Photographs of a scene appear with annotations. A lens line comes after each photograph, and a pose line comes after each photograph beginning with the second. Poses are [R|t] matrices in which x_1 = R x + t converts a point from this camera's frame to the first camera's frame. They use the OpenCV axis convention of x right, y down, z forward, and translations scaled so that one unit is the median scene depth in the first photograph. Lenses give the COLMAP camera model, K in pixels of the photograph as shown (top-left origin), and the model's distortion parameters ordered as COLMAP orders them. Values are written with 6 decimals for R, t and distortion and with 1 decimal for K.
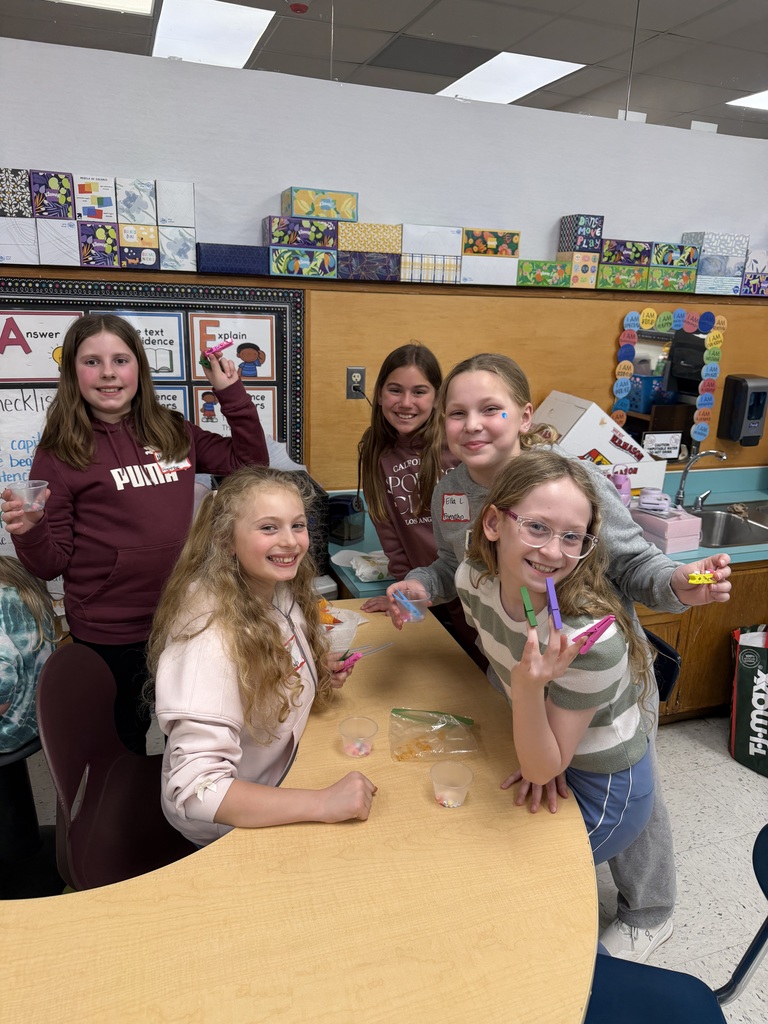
lens RADIAL K [[720.2, 0, 389.2], [0, 720.2, 508.7], [0, 0, 1]] dist [0.040851, -0.039924]
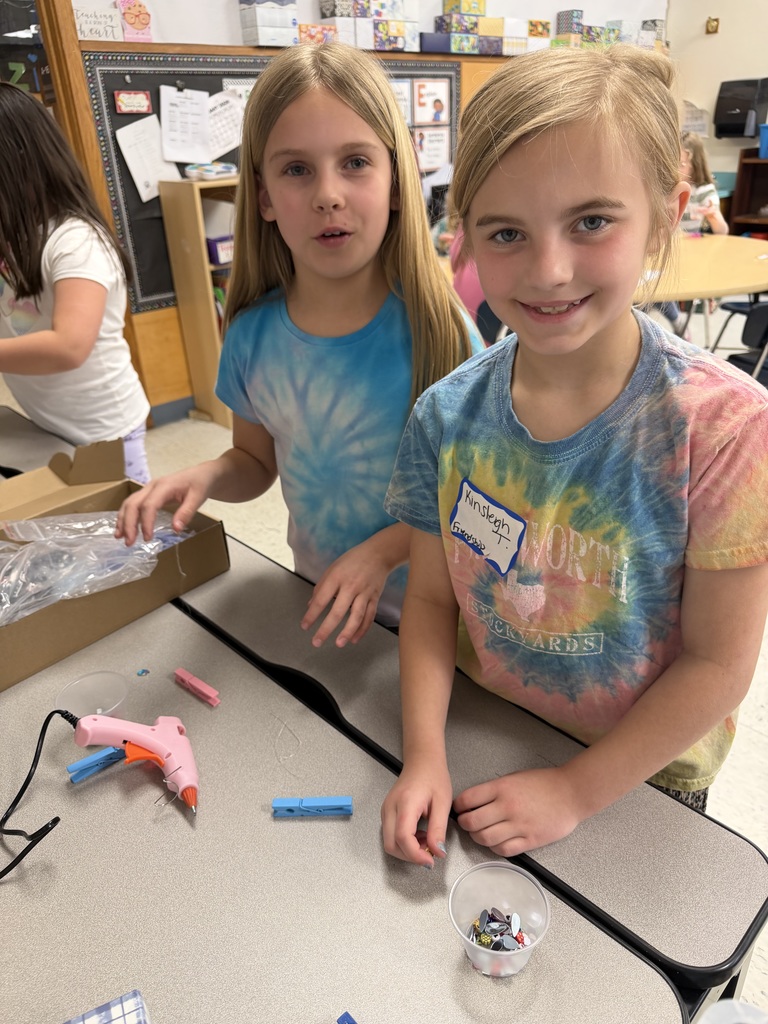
lens RADIAL K [[720.2, 0, 389.2], [0, 720.2, 508.7], [0, 0, 1]] dist [0.040851, -0.039924]
pose [[0.891101, -0.262566, 0.370132, -1.182156], [0.170193, 0.949449, 0.263781, 0.213531], [-0.420681, -0.172062, 0.890742, -0.628827]]
